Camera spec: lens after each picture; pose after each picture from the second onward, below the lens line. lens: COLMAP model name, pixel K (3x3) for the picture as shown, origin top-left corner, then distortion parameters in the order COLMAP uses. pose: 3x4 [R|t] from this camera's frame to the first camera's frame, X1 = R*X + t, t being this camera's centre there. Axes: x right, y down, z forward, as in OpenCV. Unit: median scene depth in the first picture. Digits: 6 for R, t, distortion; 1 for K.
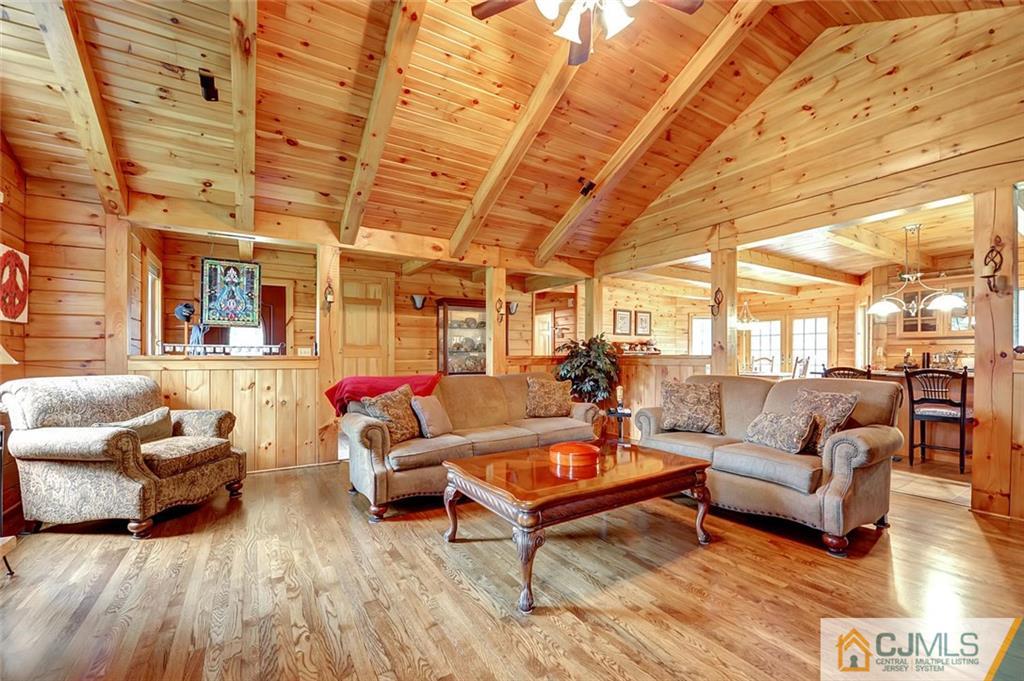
lens RADIAL K [[426.4, 0, 515.1], [0, 426.4, 346.3], [0, 0, 1]] dist [-0.011615, -0.000109]
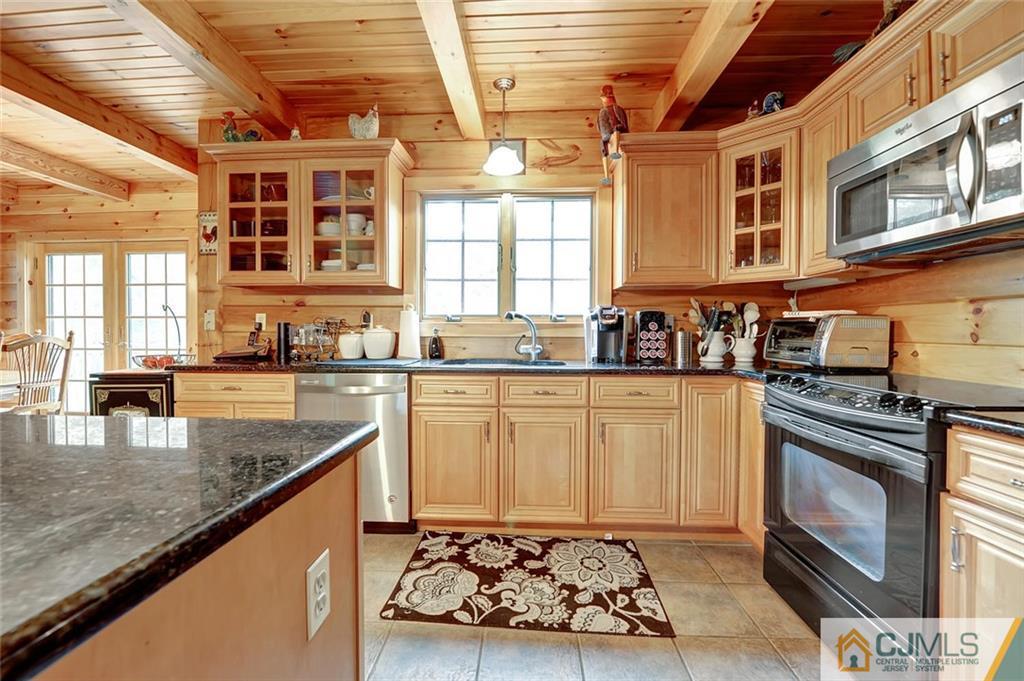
lens RADIAL K [[419.8, 0, 512.0], [0, 419.8, 340.5], [0, 0, 1]] dist [-0.015565, -0.000724]
pose [[0.572298, -0.015844, 0.819893, 1.539576], [-0.021575, 0.999176, 0.034368, 0.027361], [-0.819762, -0.037358, 0.571485, 1.126188]]
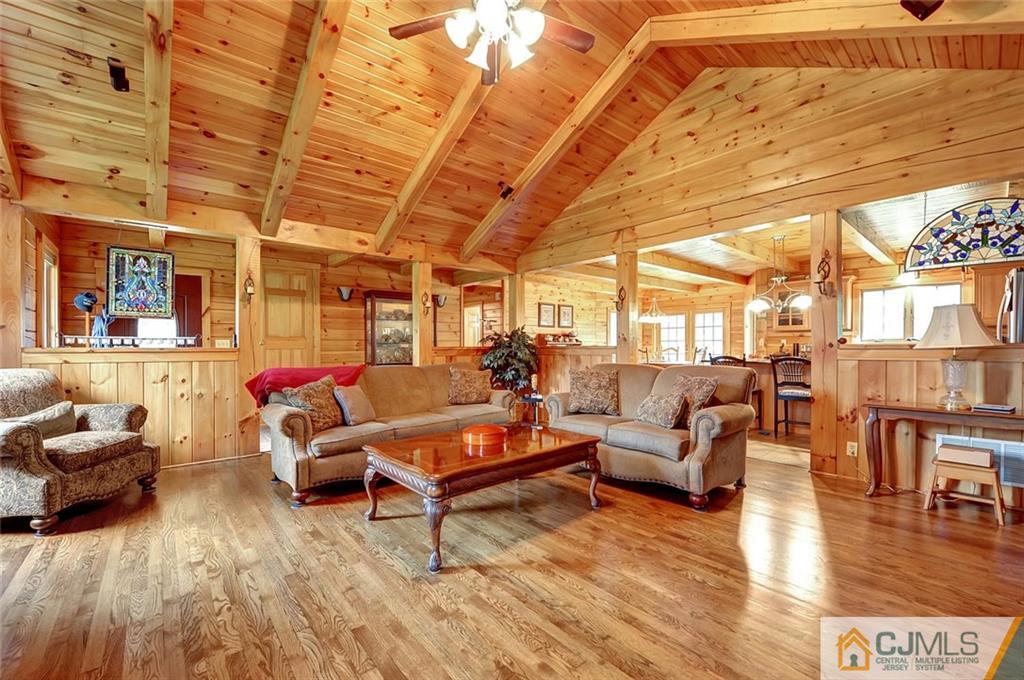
lens RADIAL K [[419.8, 0, 512.0], [0, 419.8, 340.0], [0, 0, 1]] dist [-0.015565, -0.000724]
pose [[0.989094, -0.000664, 0.147286, 0.035127], [-0.000419, 0.999973, 0.007319, -0.004312], [-0.147287, -0.007301, 0.989067, -0.074617]]
